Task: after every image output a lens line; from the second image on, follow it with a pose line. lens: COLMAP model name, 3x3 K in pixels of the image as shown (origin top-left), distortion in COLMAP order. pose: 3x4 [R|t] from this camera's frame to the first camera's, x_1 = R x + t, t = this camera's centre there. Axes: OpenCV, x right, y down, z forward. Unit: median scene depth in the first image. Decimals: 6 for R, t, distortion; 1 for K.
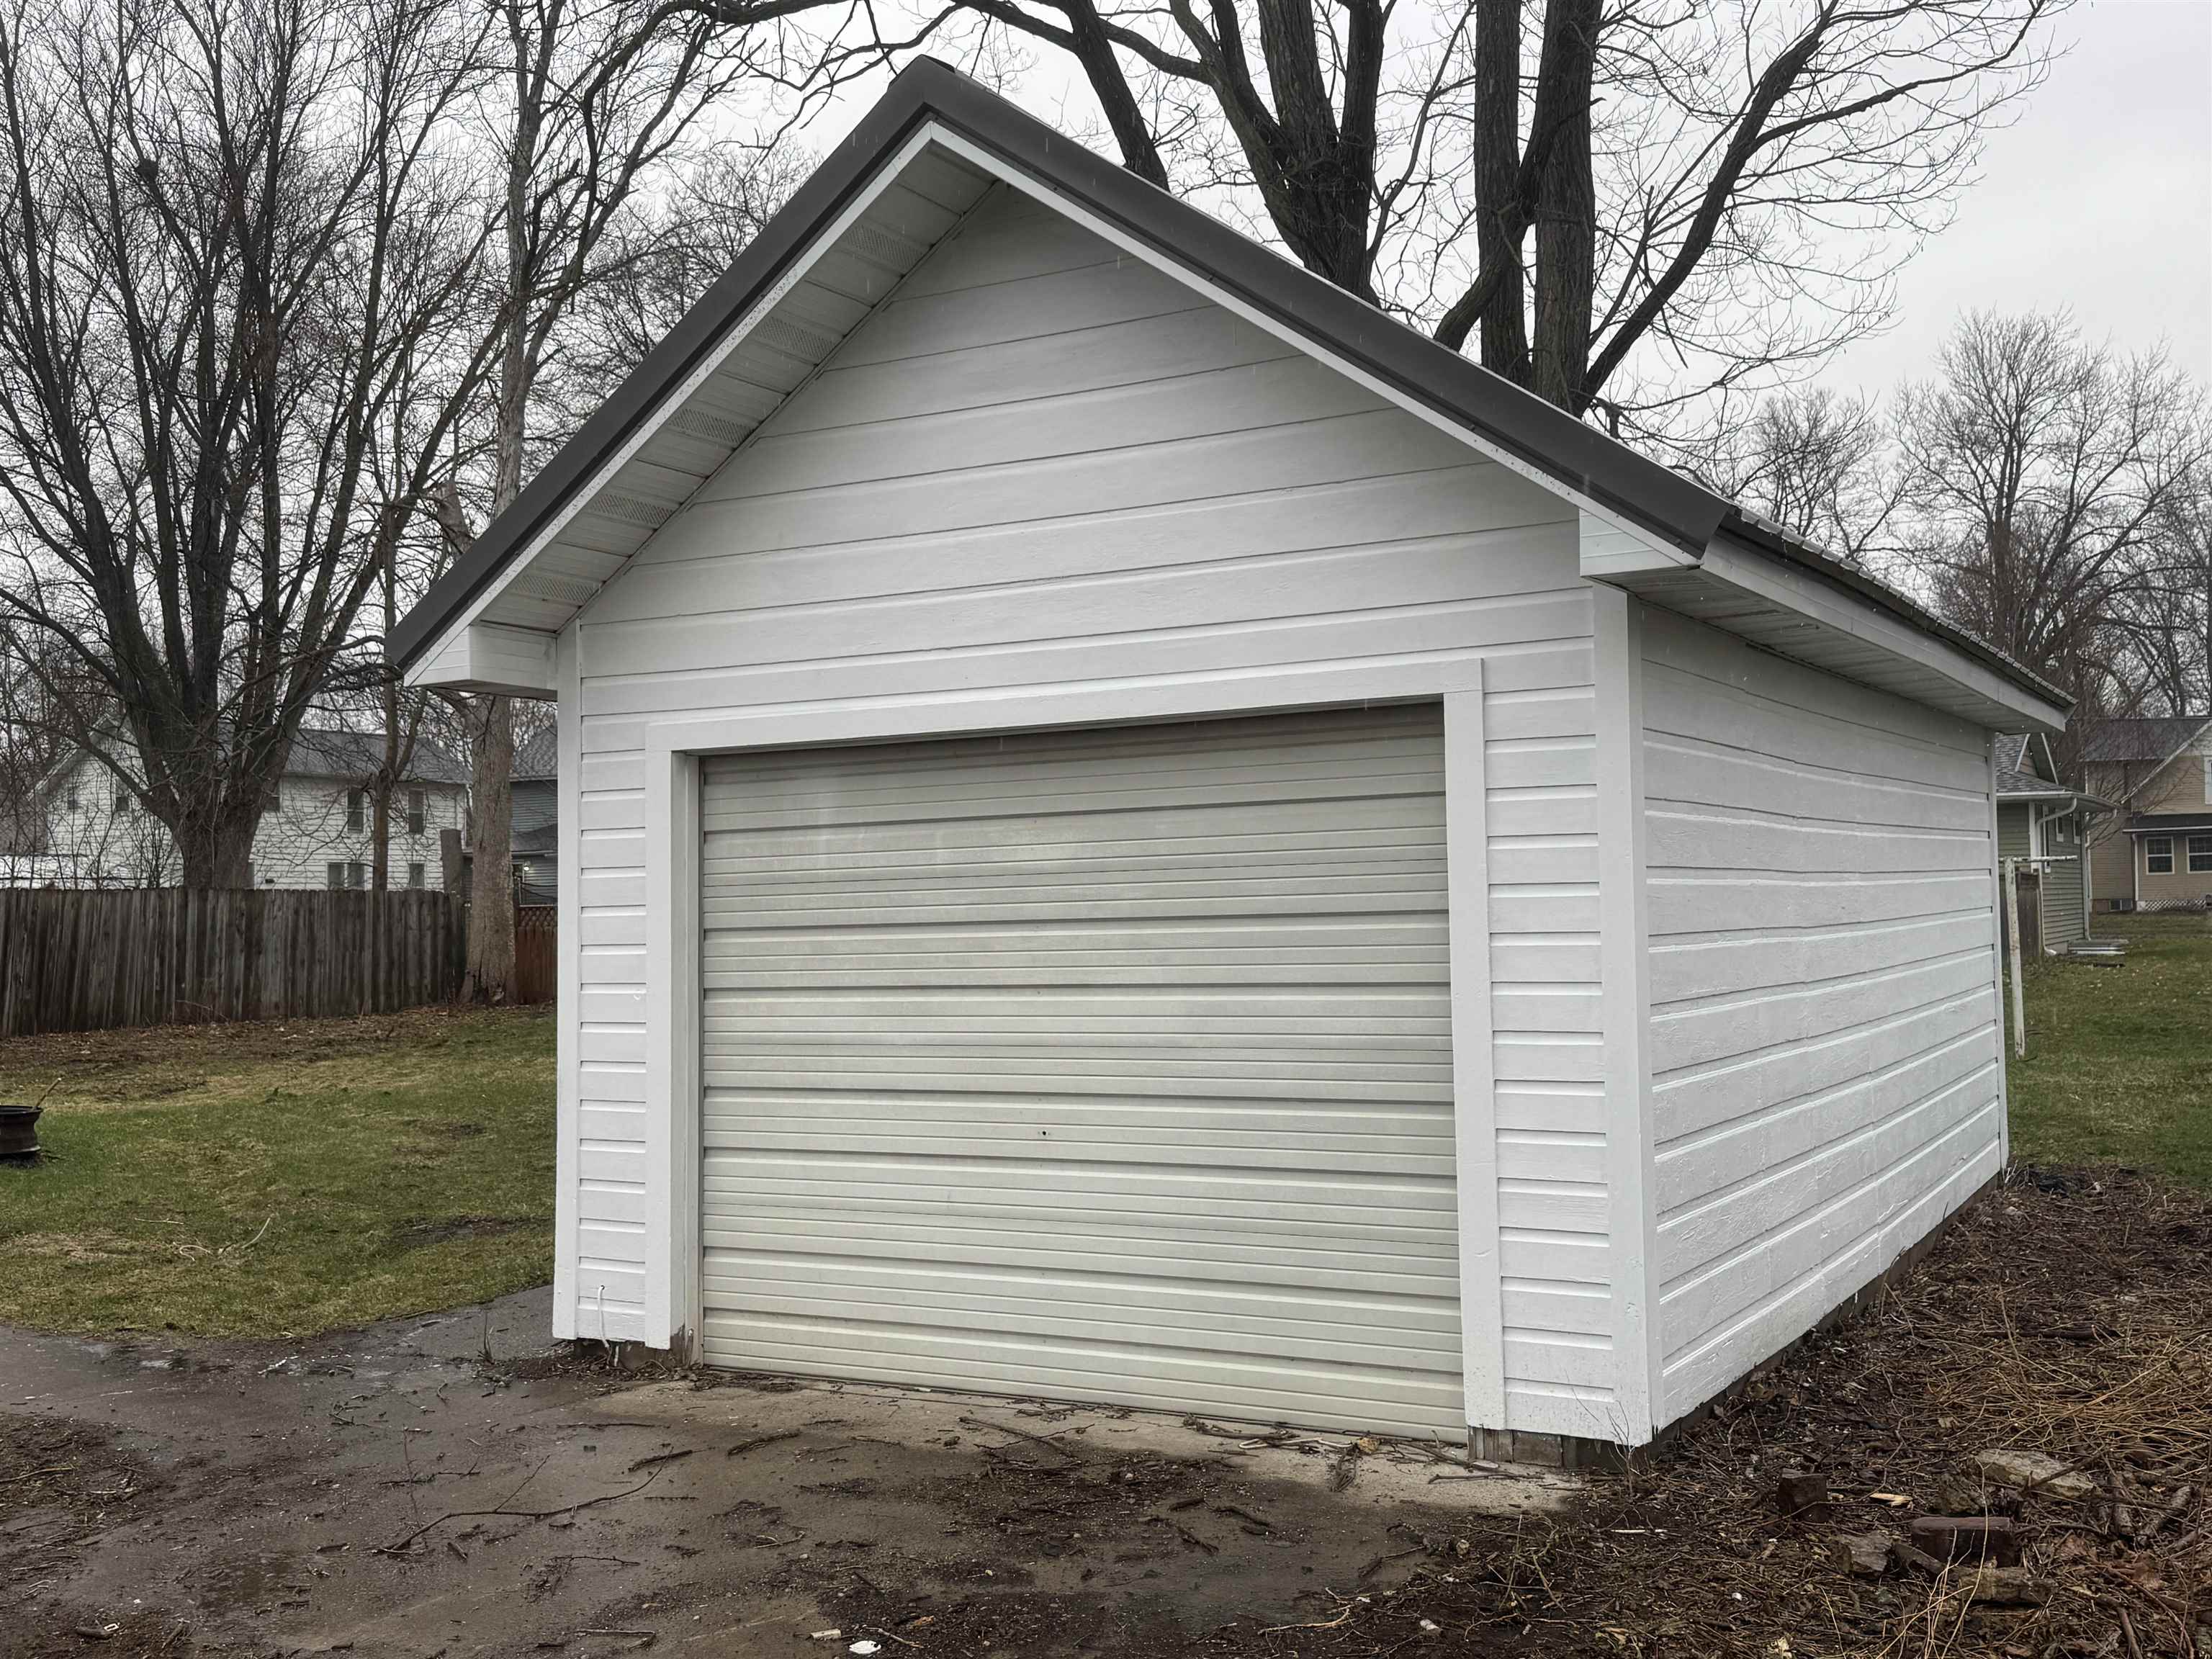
lens RADIAL K [[2274.3, 0, 1104.7], [0, 2274.3, 829.2], [0, 0, 1]] dist [0.145236, 0.000000]
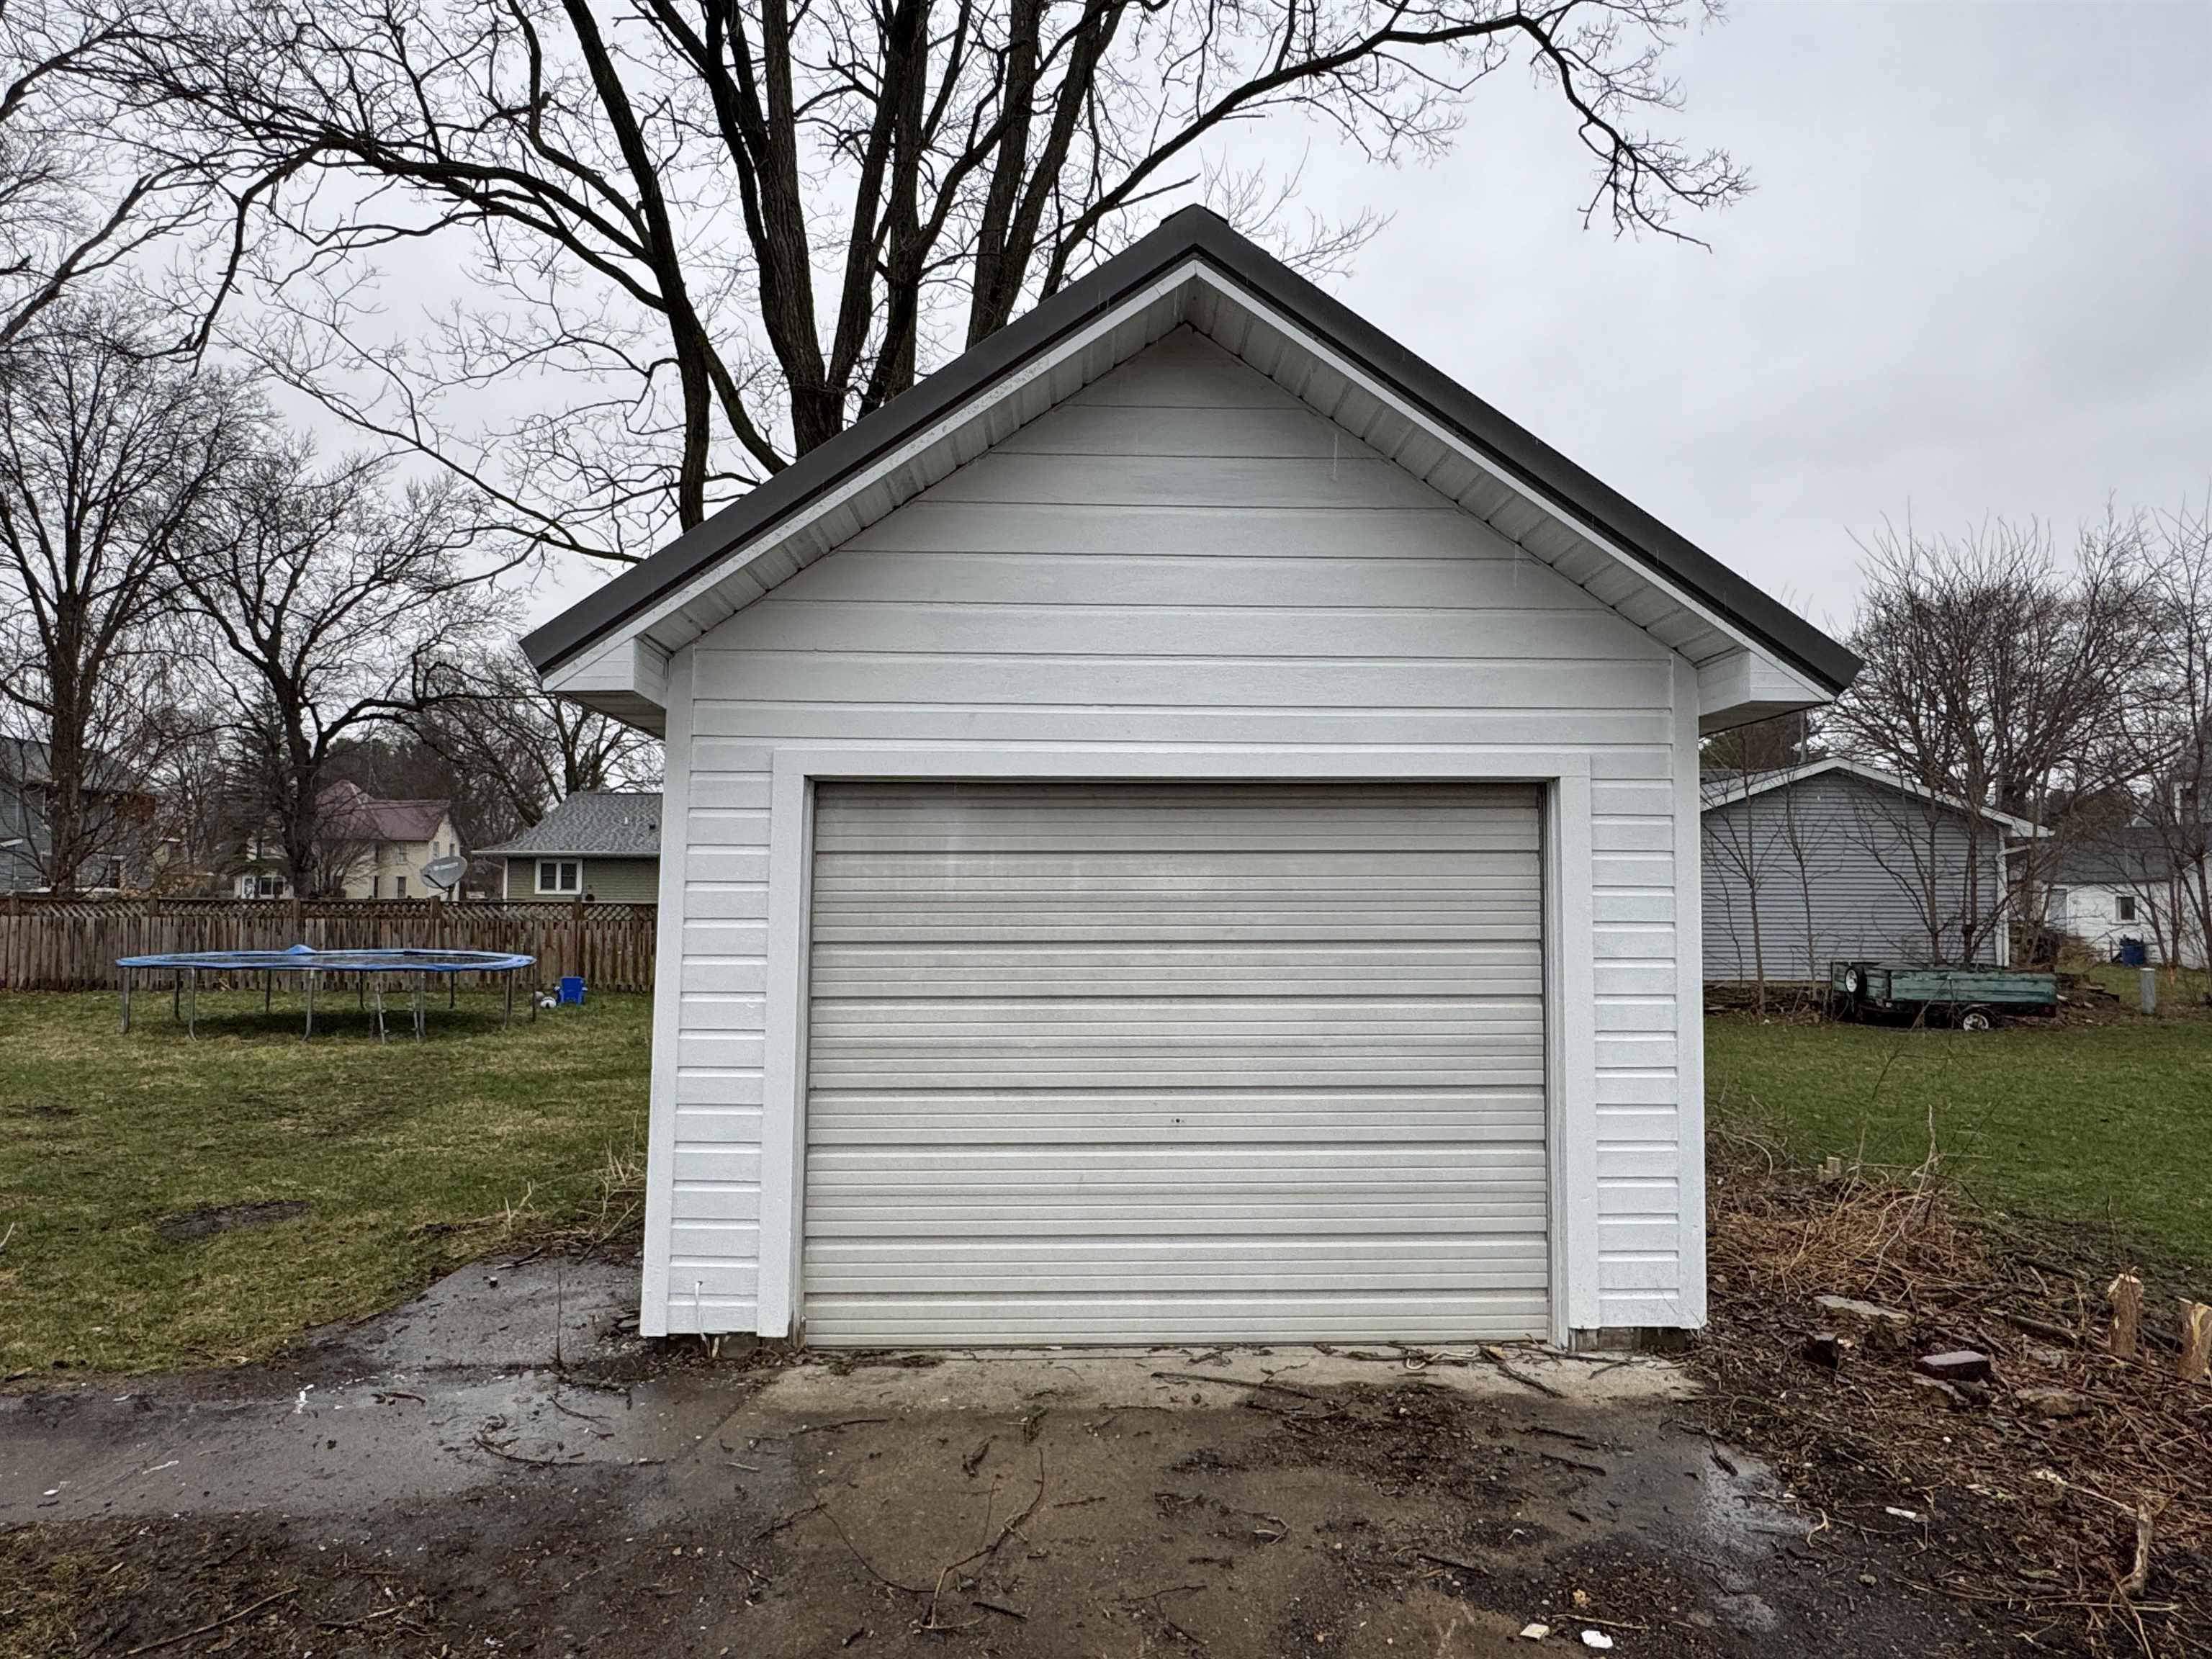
lens RADIAL K [[1414.8, 0, 1107.3], [0, 1414.8, 829.3], [0, 0, 1]] dist [0.000214, 0.003631]
pose [[0.846938, 0.053668, 0.528975, -0.432113], [-0.040237, 0.998509, -0.036883, 0.010286], [-0.530166, 0.009953, 0.847835, 0.374464]]
